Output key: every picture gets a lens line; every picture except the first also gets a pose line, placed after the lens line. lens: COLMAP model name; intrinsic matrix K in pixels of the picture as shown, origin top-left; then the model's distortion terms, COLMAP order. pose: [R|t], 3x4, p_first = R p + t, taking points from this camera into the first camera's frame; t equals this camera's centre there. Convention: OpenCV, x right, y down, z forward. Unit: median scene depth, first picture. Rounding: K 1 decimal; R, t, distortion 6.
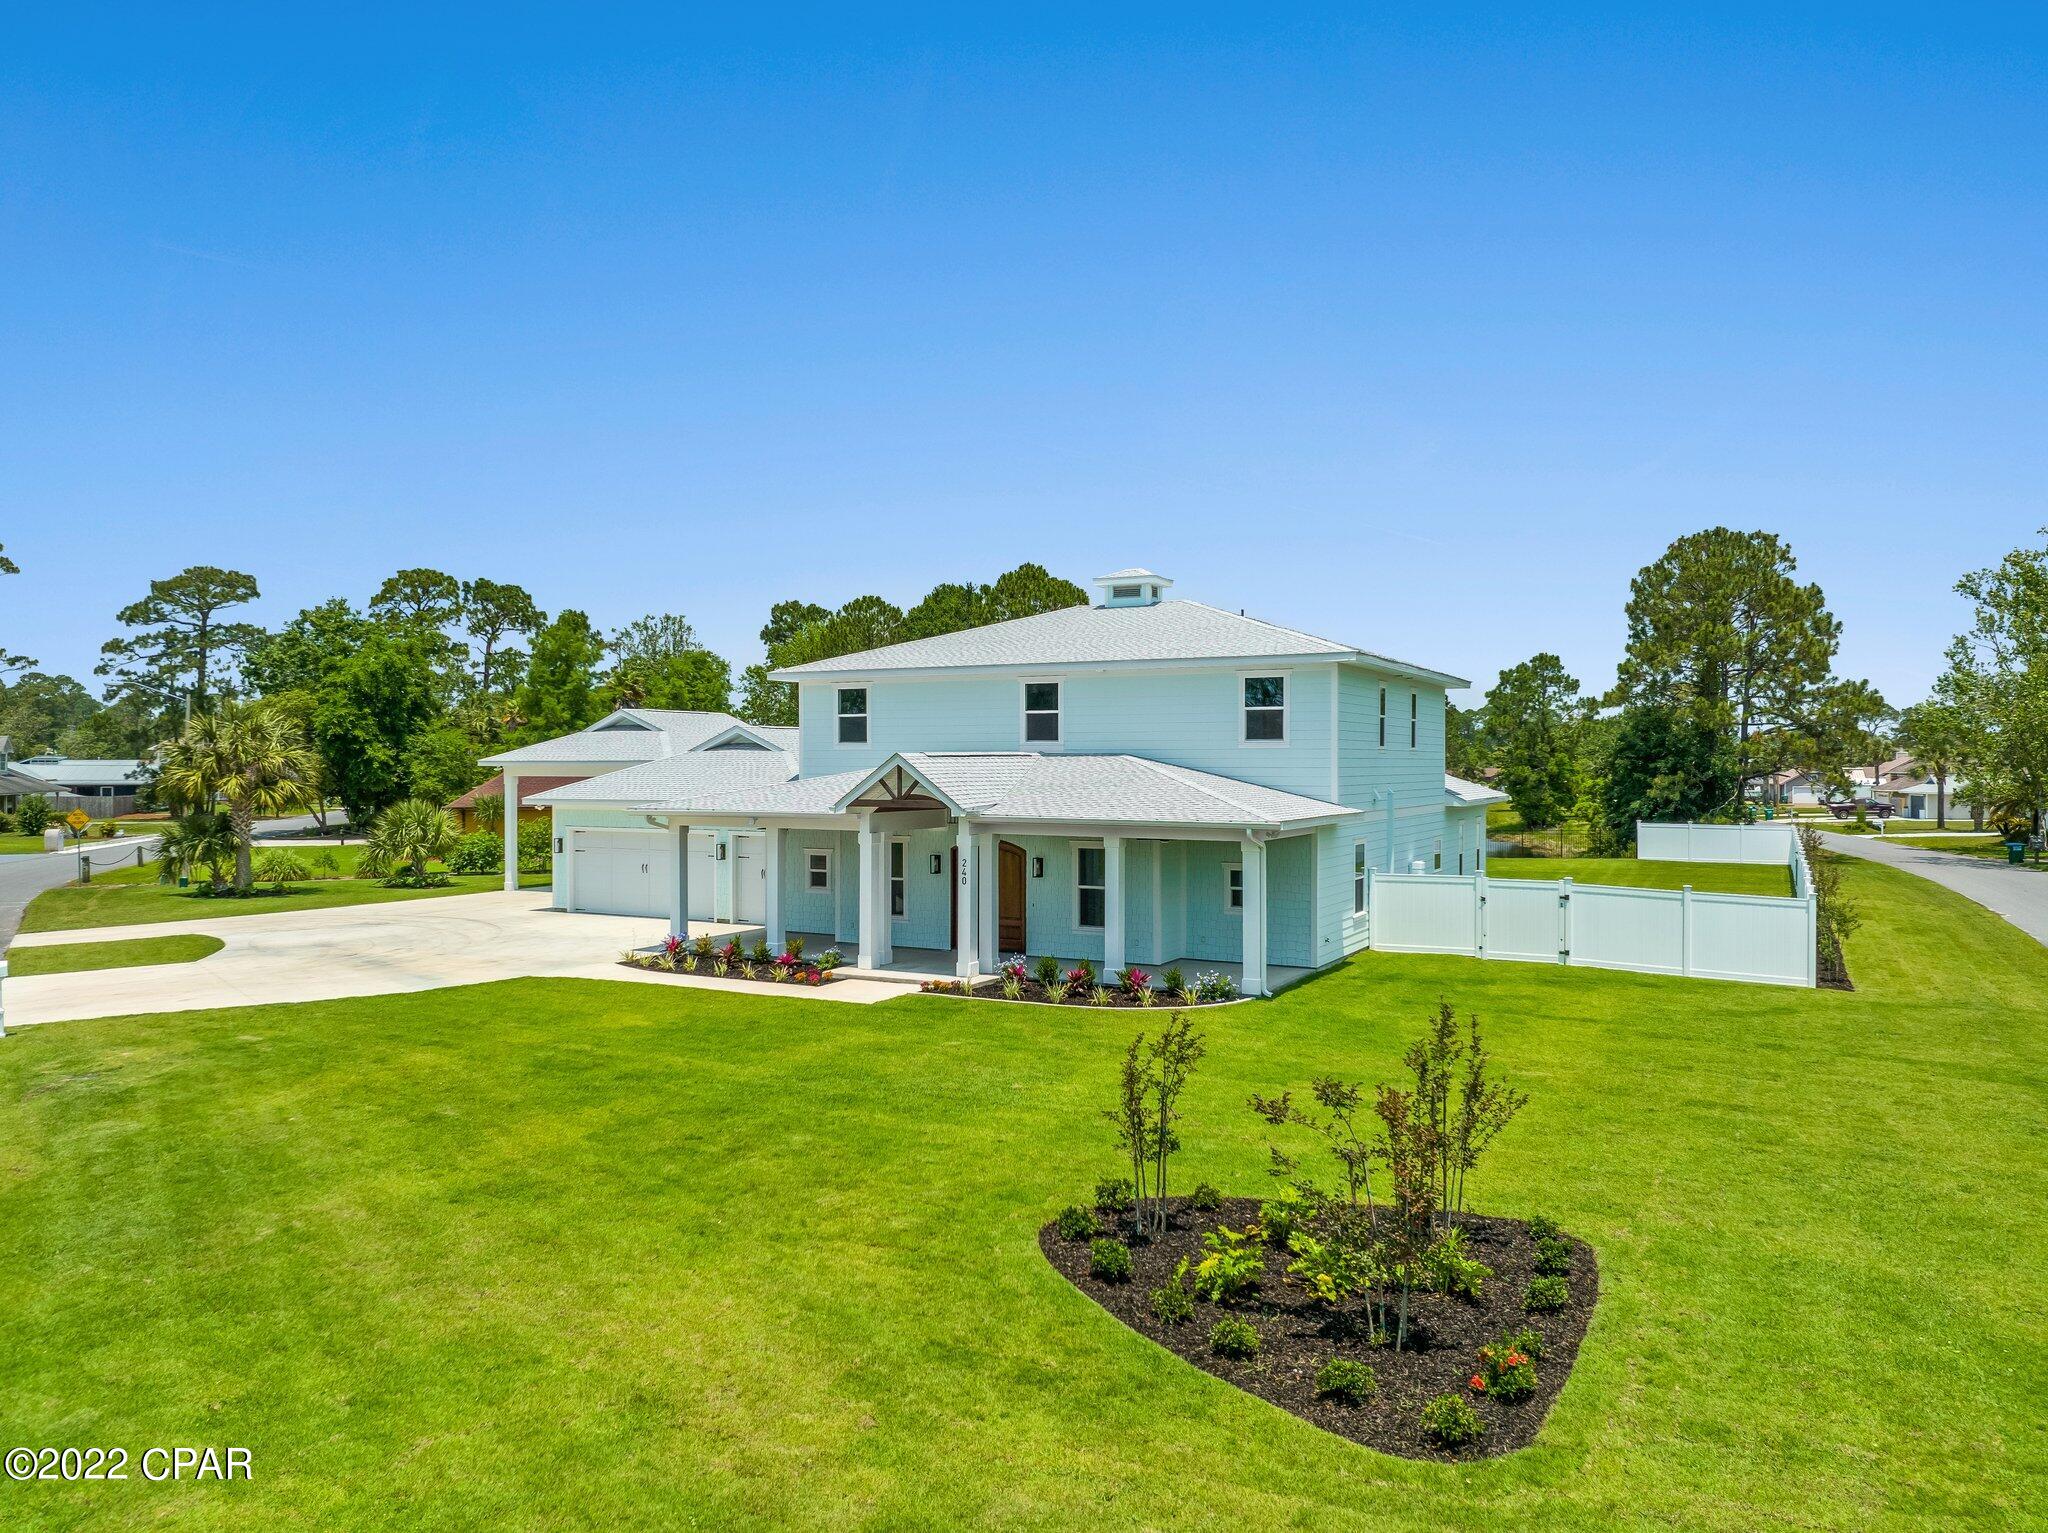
lens RADIAL K [[1443.9, 0, 1015.1], [0, 1443.9, 767.1], [0, 0, 1]] dist [-0.035346, -0.000103]
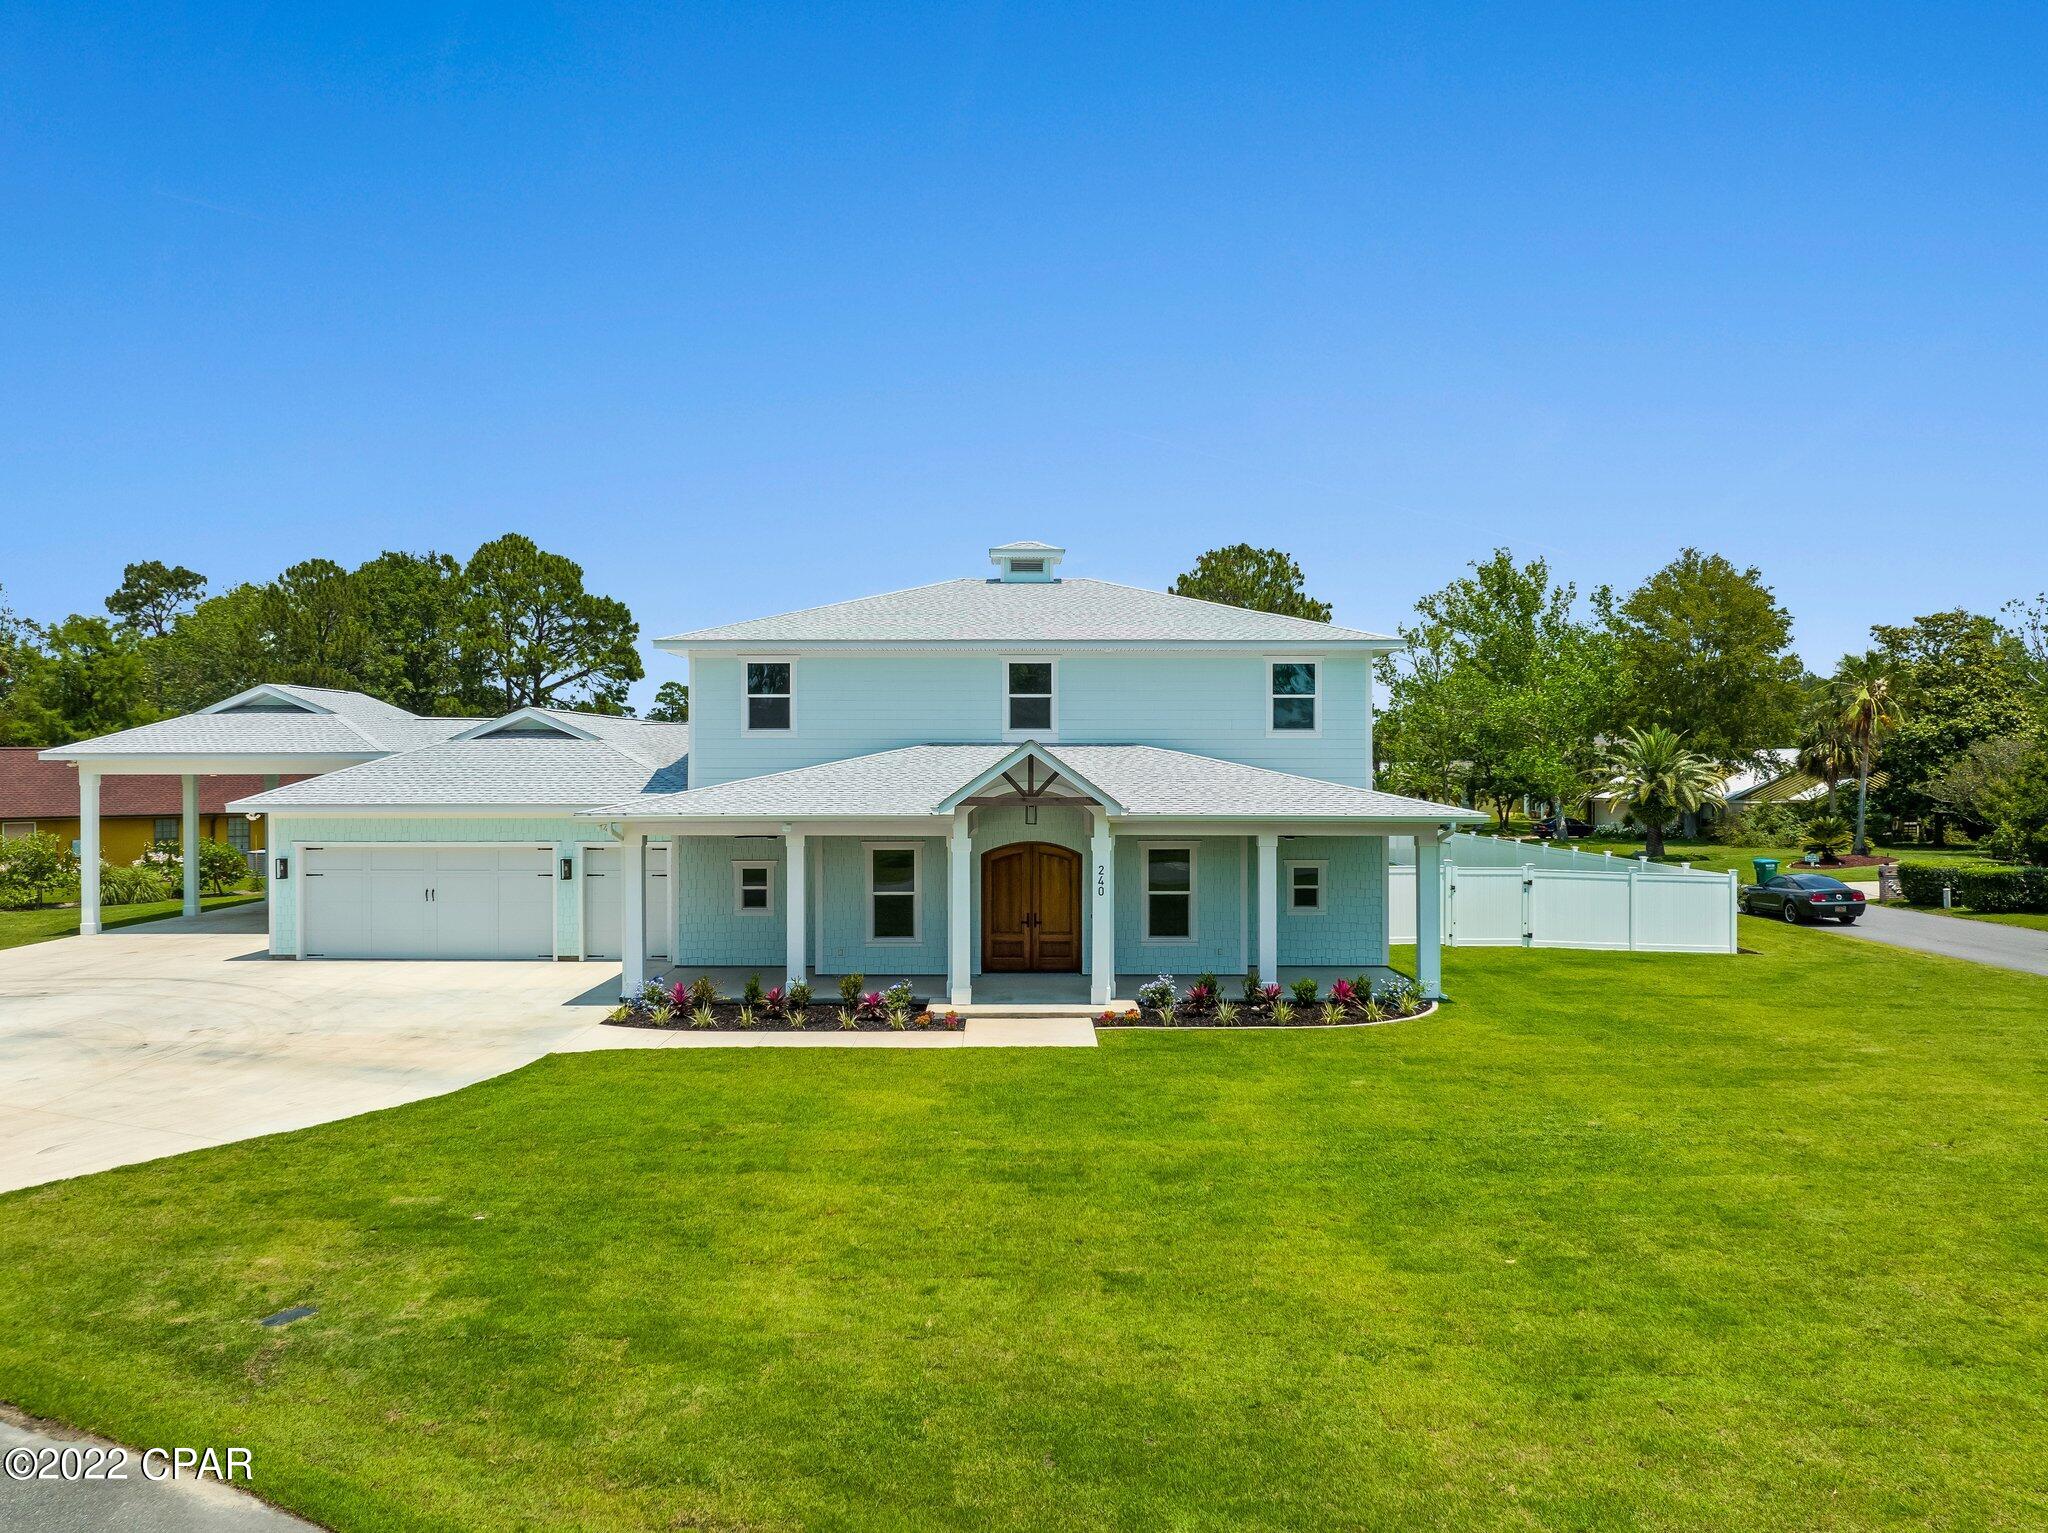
lens RADIAL K [[1443.9, 0, 1015.1], [0, 1443.9, 767.1], [0, 0, 1]] dist [-0.035346, -0.000103]
pose [[0.881375, -0.002493, 0.472410, -0.398255], [0.002105, 0.999997, 0.001349, 0.003838], [-0.472412, -0.000194, 0.881378, 0.229130]]
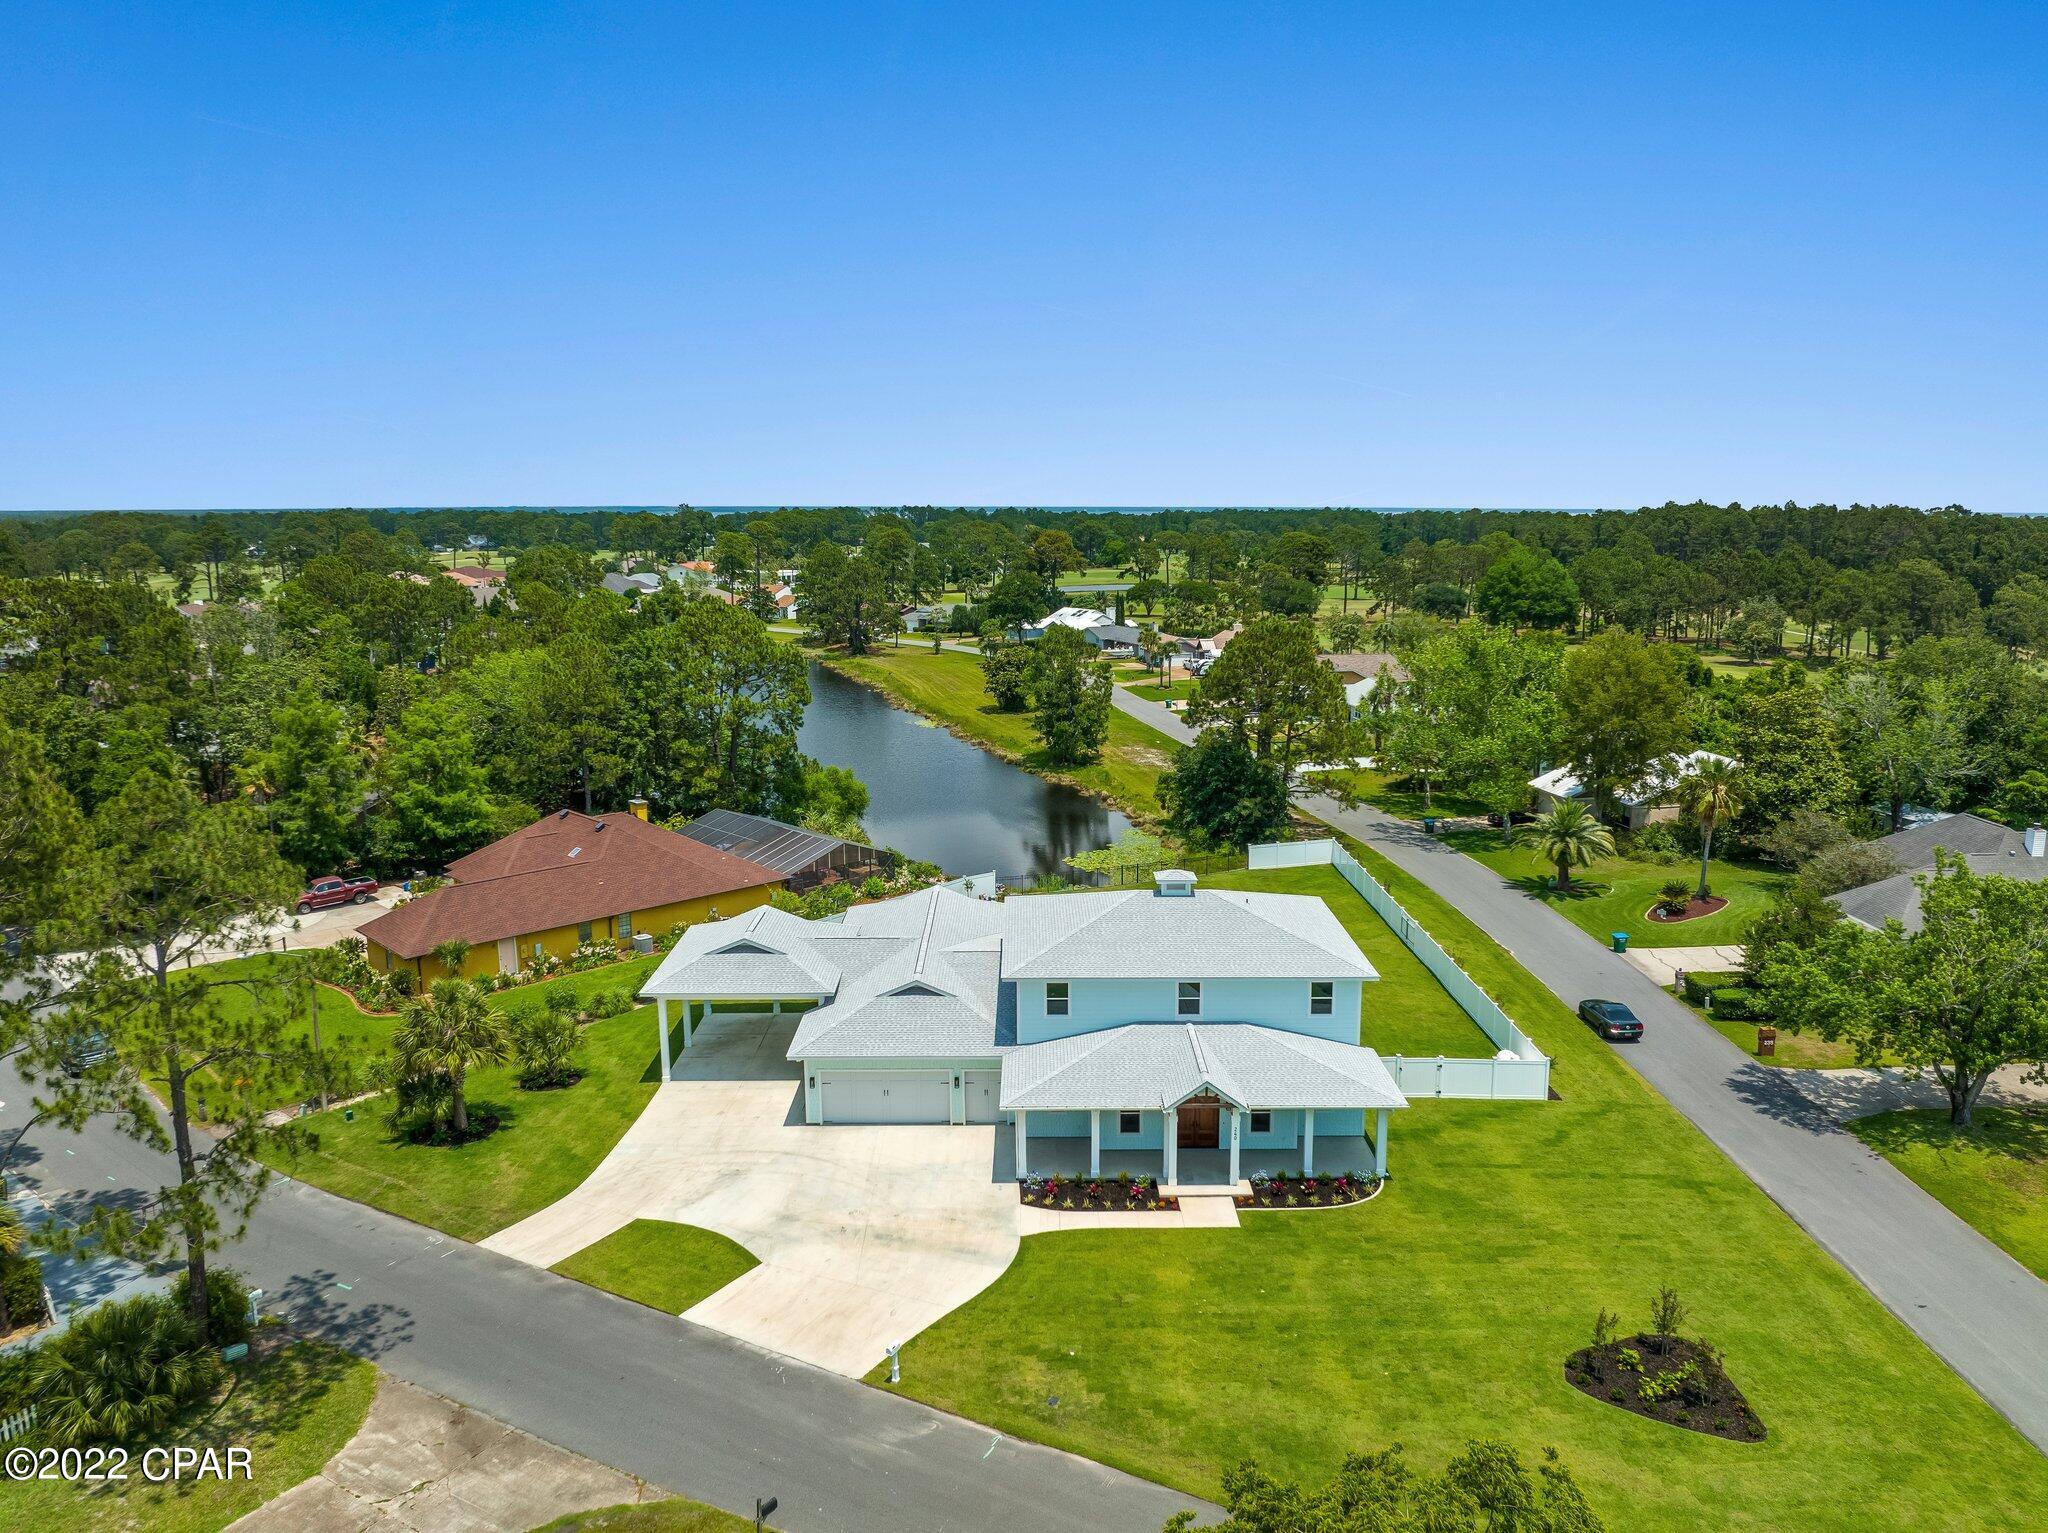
lens RADIAL K [[1443.9, 0, 1015.1], [0, 1443.9, 767.1], [0, 0, 1]] dist [-0.035346, -0.000103]
pose [[0.881917, -0.090489, 0.462639, -0.932945], [0.007613, 0.984010, 0.177952, -0.614883], [-0.471344, -0.153417, 0.868503, -0.361803]]
